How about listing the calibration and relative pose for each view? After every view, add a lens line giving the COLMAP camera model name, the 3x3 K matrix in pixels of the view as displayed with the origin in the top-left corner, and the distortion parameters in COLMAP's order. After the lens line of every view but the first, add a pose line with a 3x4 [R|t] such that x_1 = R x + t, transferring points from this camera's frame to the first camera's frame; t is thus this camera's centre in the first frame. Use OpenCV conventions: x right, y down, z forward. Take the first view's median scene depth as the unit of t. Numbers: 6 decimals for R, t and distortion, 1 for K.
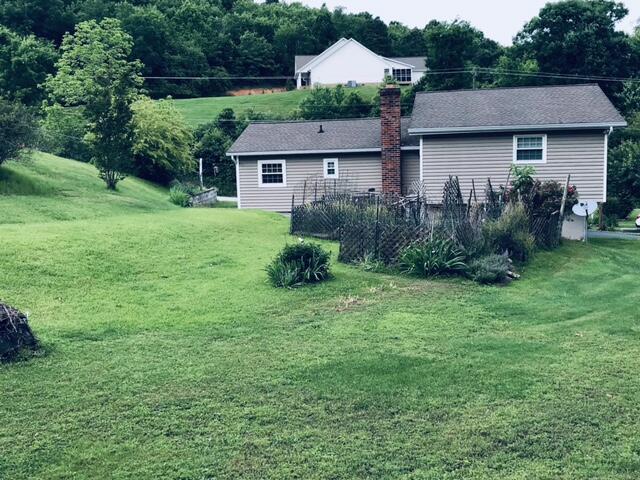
lens RADIAL K [[719.5, 0, 320.0], [0, 719.5, 240.0], [0, 0, 1]] dist [0.004846, -0.021155]
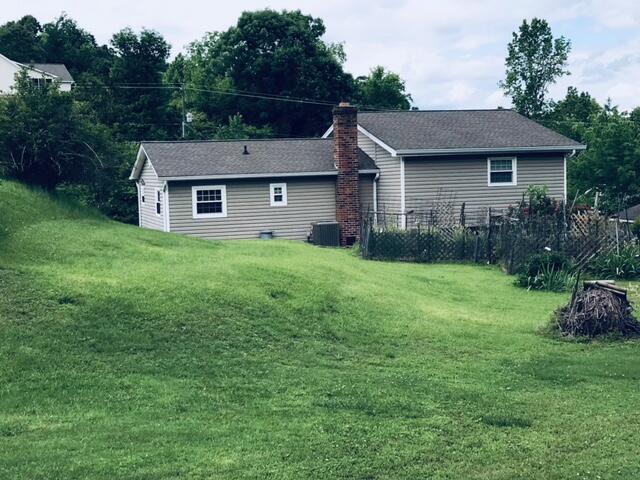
lens RADIAL K [[964.2, 0, 320.0], [0, 964.2, 240.0], [0, 0, 1]] dist [0.003970, 0.024358]
pose [[0.869996, -0.031464, 0.492053, -0.514238], [0.066857, 0.996273, -0.054503, 0.022497], [-0.488505, 0.080315, 0.868857, -0.039398]]
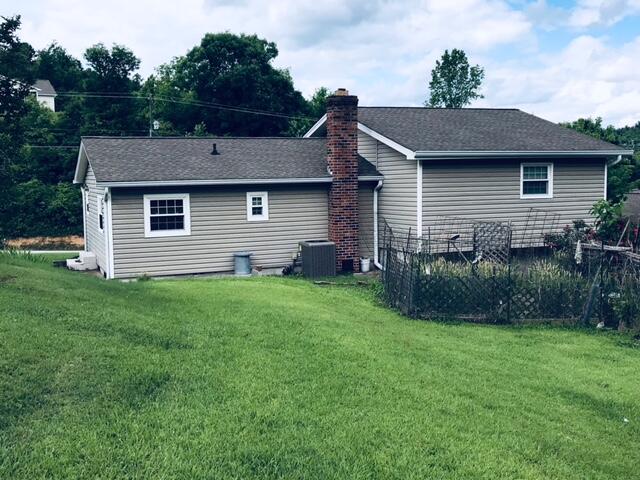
lens RADIAL K [[719.5, 0, 320.0], [0, 719.5, 240.0], [0, 0, 1]] dist [0.004846, -0.021155]
pose [[0.827168, -0.034335, 0.560905, -0.316700], [0.062978, 0.997508, -0.031812, -0.041756], [-0.558415, 0.061639, 0.827268, 0.398655]]
